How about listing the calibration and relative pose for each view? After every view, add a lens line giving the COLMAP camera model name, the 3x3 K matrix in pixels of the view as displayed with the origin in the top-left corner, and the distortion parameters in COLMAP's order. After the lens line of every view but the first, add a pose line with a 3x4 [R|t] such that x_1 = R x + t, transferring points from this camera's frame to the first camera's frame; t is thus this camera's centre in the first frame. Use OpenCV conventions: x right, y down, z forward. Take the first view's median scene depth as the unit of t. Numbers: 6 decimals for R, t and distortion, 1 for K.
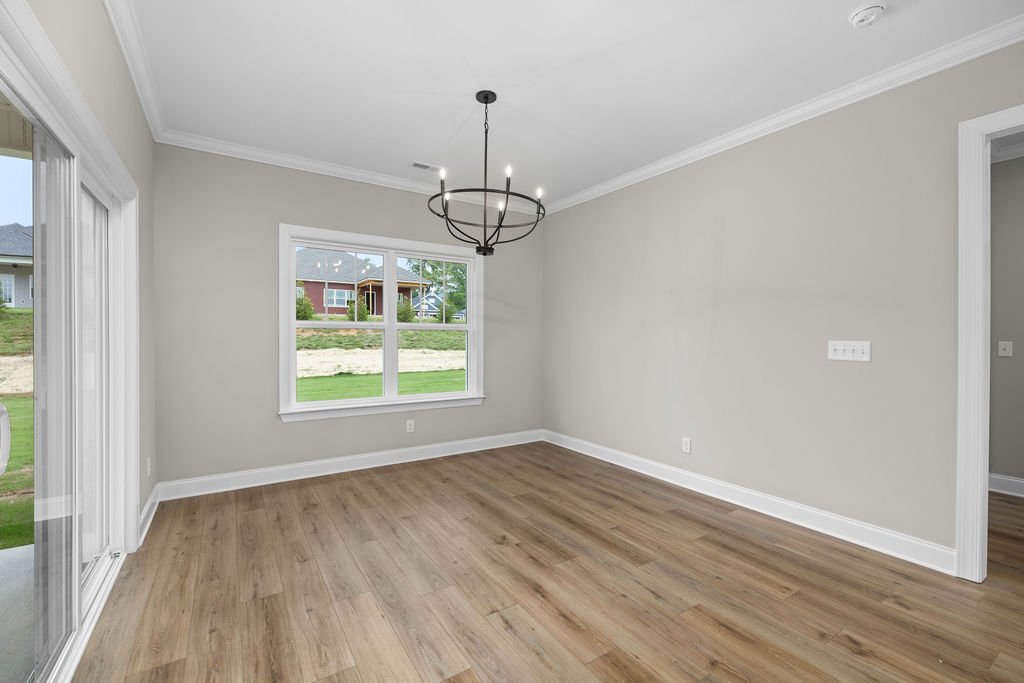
lens RADIAL K [[434.5, 0, 511.9], [0, 434.5, 341.0], [0, 0, 1]] dist [0.000319, -0.000078]
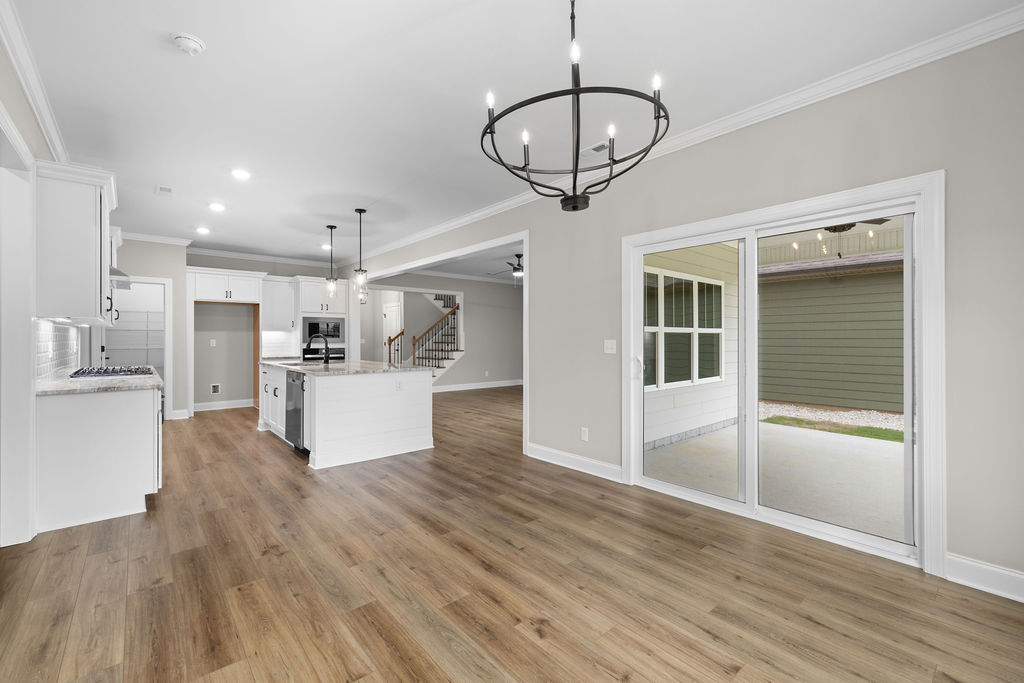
lens RADIAL K [[434.5, 0, 511.6], [0, 434.5, 339.5], [0, 0, 1]] dist [0.000319, -0.000078]
pose [[-0.991197, -0.002161, -0.132375, 0.145678], [-0.003208, 0.999965, 0.007697, -0.014927], [0.132354, 0.008054, -0.991170, 2.055988]]
